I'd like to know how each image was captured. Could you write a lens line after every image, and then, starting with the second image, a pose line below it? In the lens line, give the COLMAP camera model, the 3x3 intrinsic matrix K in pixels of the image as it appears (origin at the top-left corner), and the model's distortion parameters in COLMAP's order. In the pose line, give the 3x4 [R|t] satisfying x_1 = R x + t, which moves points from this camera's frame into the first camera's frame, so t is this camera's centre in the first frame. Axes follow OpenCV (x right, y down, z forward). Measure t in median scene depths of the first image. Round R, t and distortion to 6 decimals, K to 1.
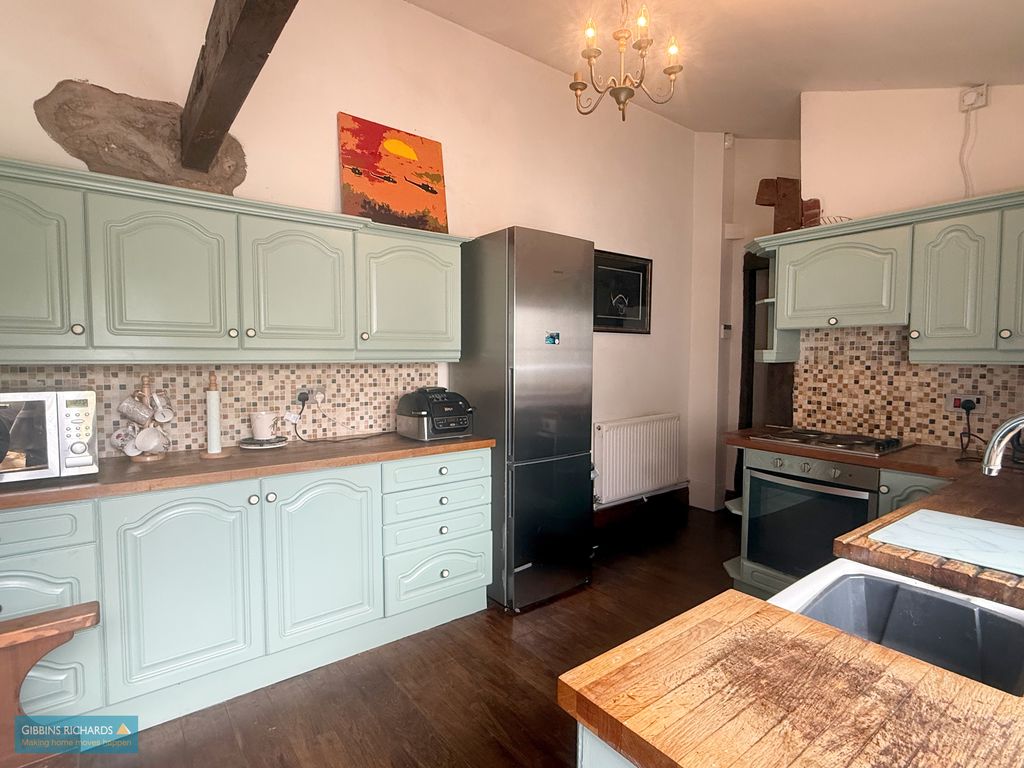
lens RADIAL K [[518.6, 0, 506.6], [0, 518.6, 384.9], [0, 0, 1]] dist [0.002758, -0.000500]
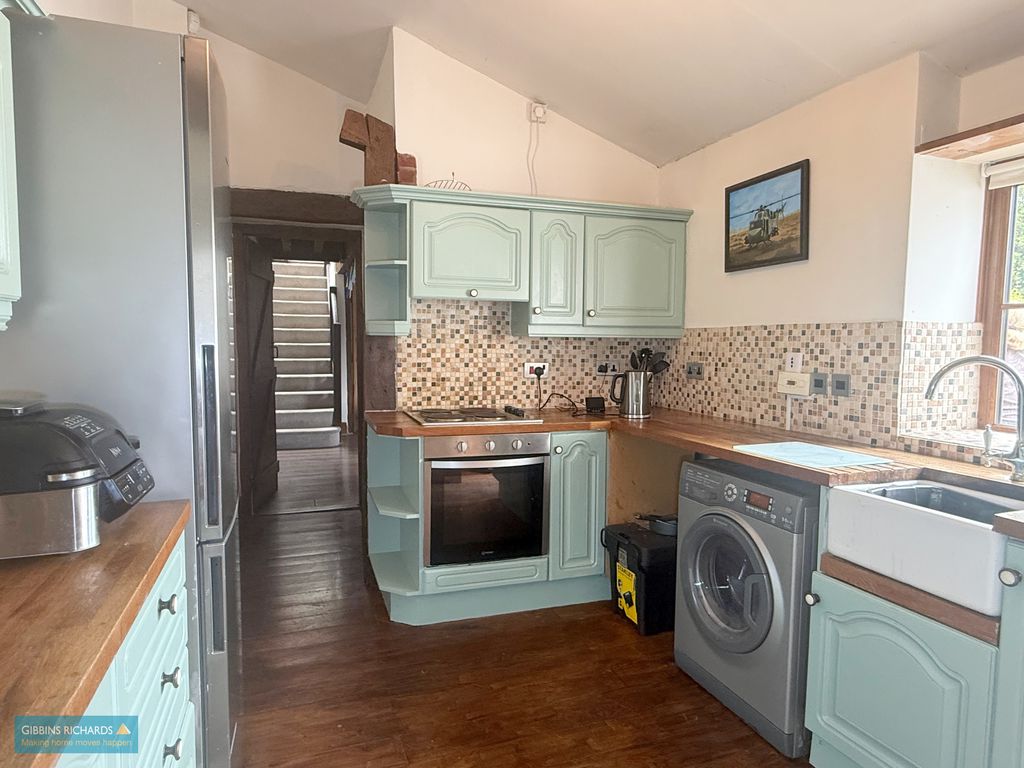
lens RADIAL K [[615.9, 0, 507.1], [0, 615.9, 386.7], [0, 0, 1]] dist [0.005087, -0.000881]
pose [[0.319631, -0.075765, 0.944508, -0.431895], [0.044008, 0.996909, 0.065076, -0.019496], [-0.946519, 0.020766, 0.321978, 0.545918]]
